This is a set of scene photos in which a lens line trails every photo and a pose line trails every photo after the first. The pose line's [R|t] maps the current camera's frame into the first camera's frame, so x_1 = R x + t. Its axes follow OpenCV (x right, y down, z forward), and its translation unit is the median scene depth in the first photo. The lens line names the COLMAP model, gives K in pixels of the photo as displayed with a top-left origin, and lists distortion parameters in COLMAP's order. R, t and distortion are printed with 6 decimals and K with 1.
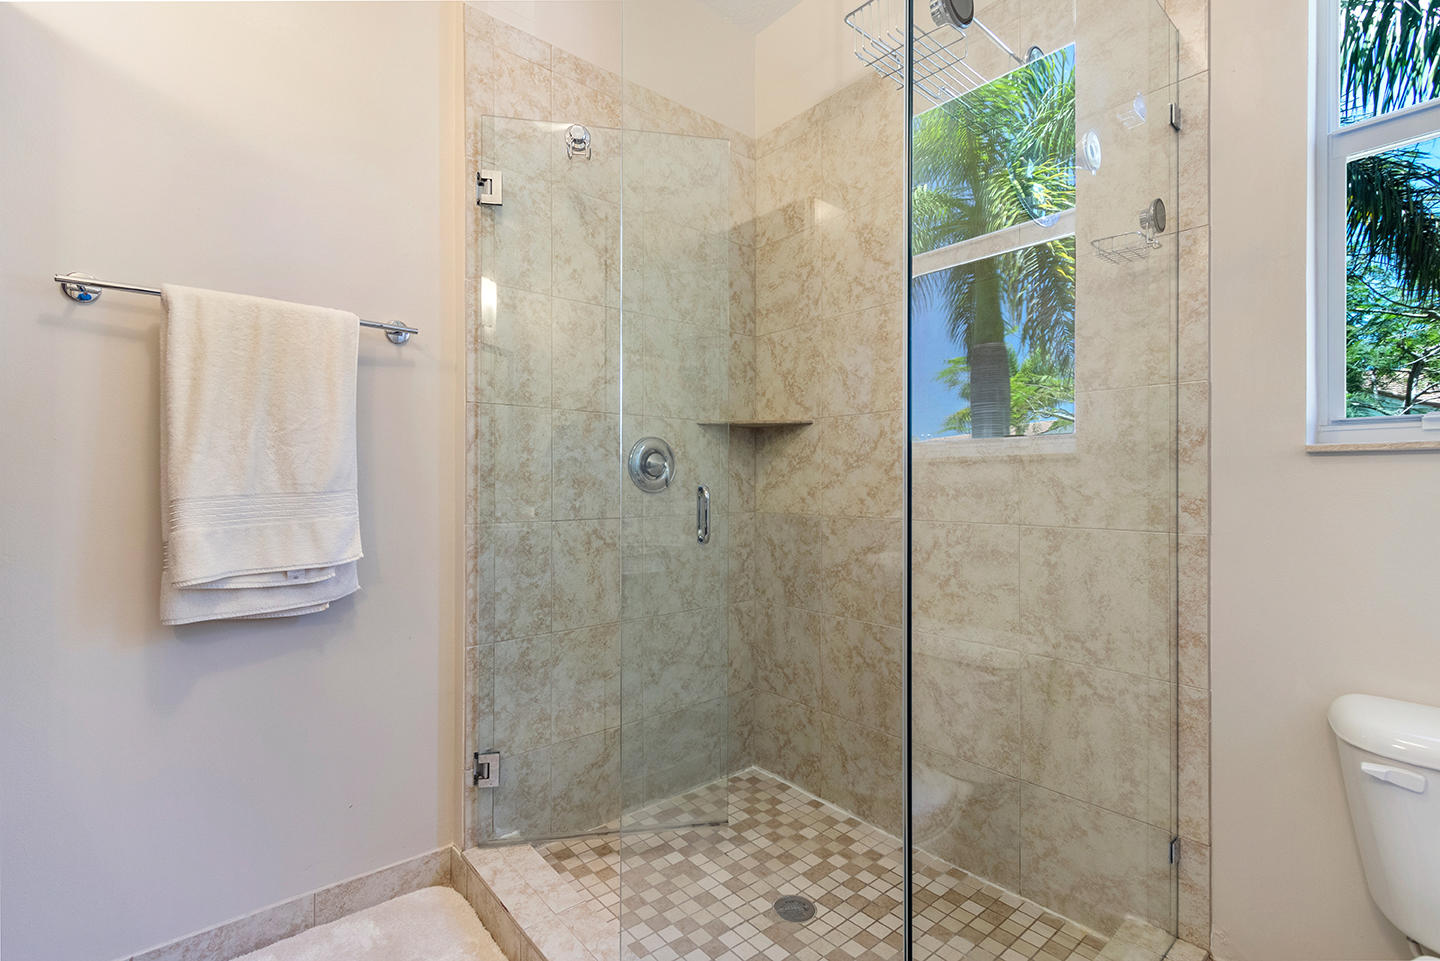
lens RADIAL K [[658.1, 0, 720.2], [0, 658.1, 483.3], [0, 0, 1]] dist [0.011358, -0.001600]
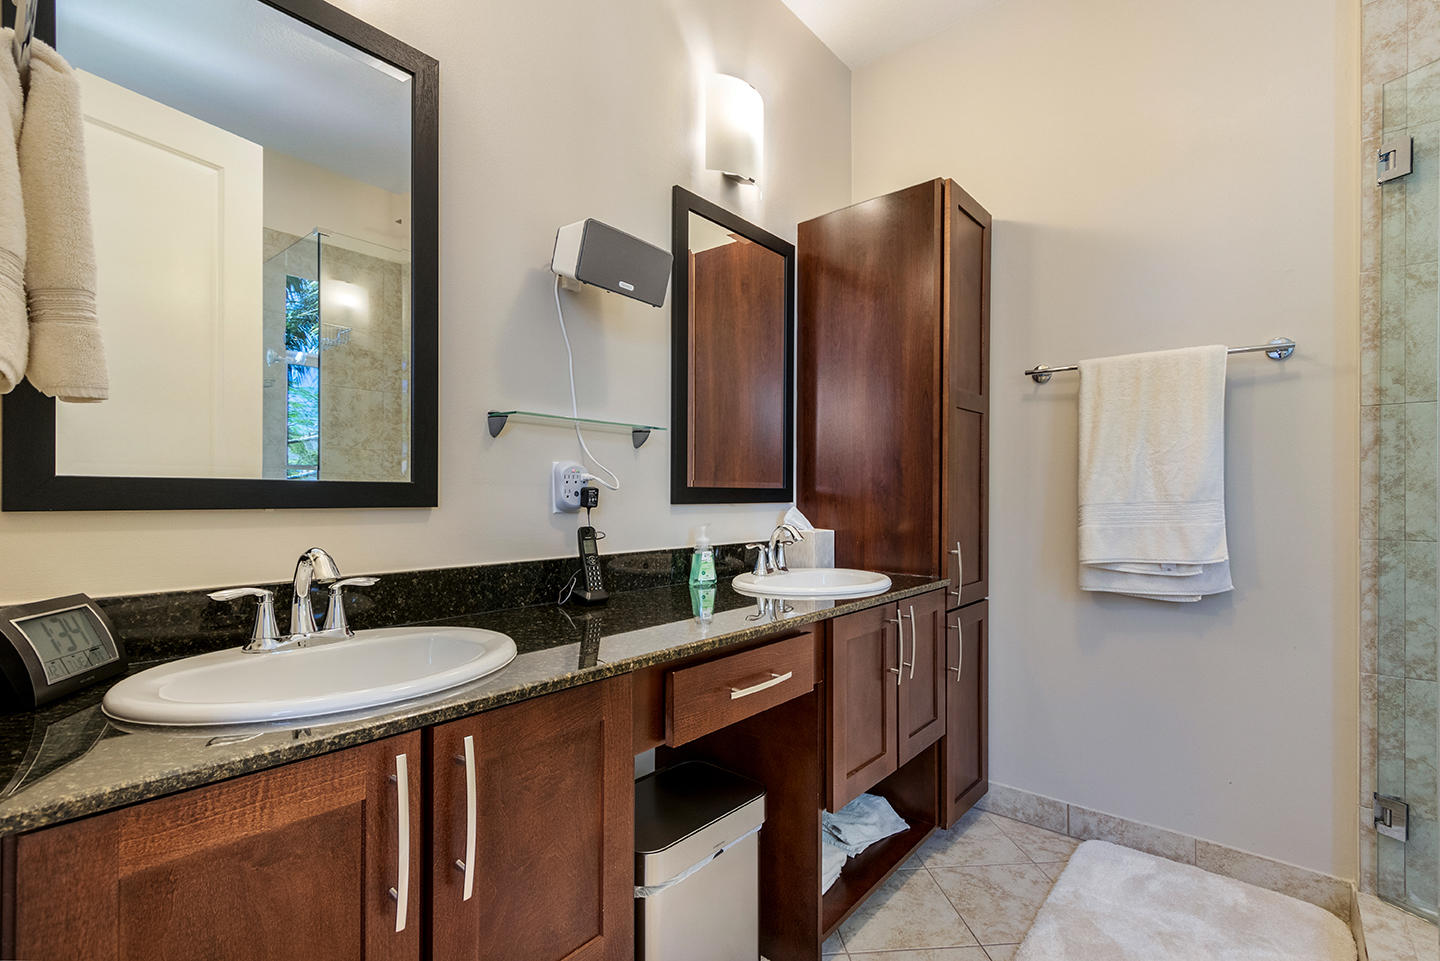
lens RADIAL K [[658.1, 0, 720.3], [0, 658.1, 490.4], [0, 0, 1]] dist [0.011358, -0.001600]
pose [[0.175417, -0.006691, -0.984471, 0.417695], [-0.001496, 0.999974, -0.007063, 0.002588], [0.984493, 0.002712, 0.175403, -0.050358]]
